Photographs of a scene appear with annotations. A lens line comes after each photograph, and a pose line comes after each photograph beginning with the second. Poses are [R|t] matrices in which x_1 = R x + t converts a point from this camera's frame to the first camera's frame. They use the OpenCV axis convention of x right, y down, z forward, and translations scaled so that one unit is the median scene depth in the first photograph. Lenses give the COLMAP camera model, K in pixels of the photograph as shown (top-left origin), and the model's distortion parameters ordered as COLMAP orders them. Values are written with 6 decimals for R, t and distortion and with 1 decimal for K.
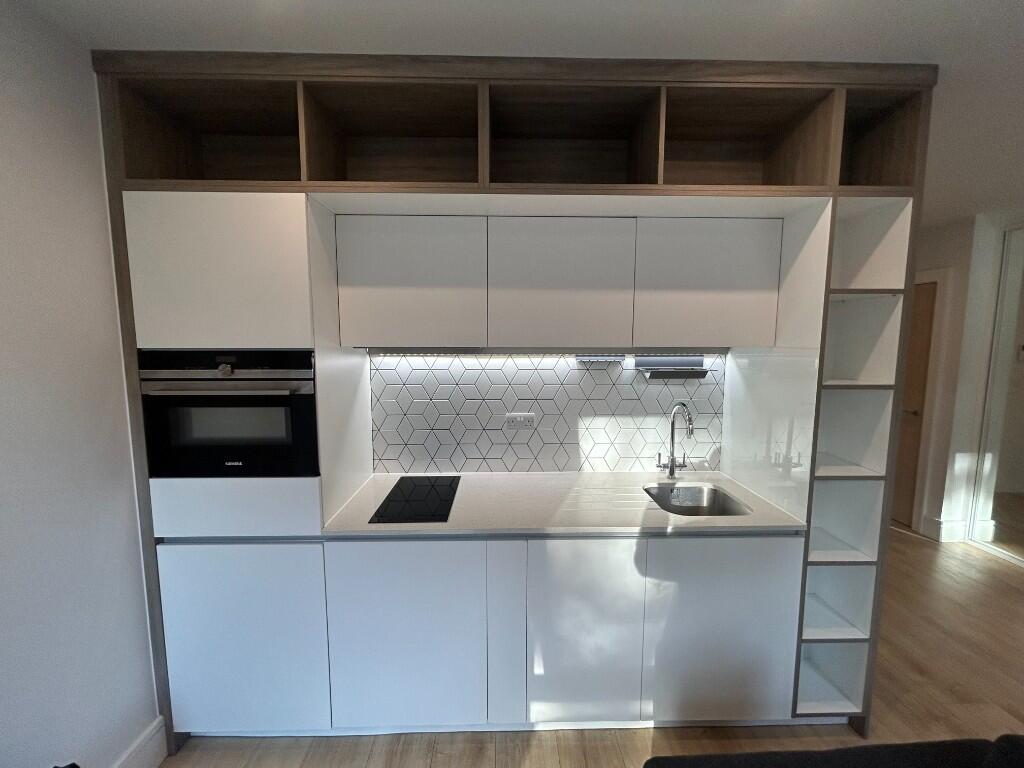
lens RADIAL K [[413.2, 0, 512.1], [0, 413.2, 381.9], [0, 0, 1]] dist [-0.000335, 0.000103]
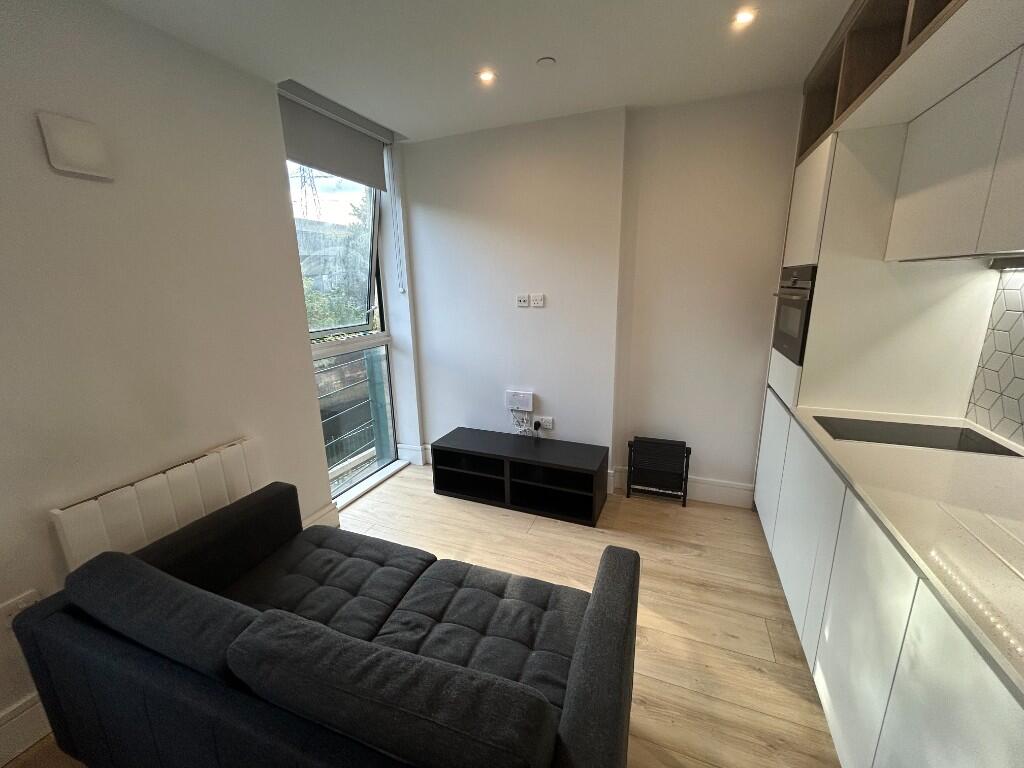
lens RADIAL K [[413.2, 0, 512.1], [0, 413.2, 381.9], [0, 0, 1]] dist [-0.000335, 0.000103]
pose [[-0.396086, 0.219085, -0.891694, 0.885891], [-0.074260, 0.960294, 0.268926, -0.005007], [0.915206, 0.172735, -0.364090, 0.546016]]
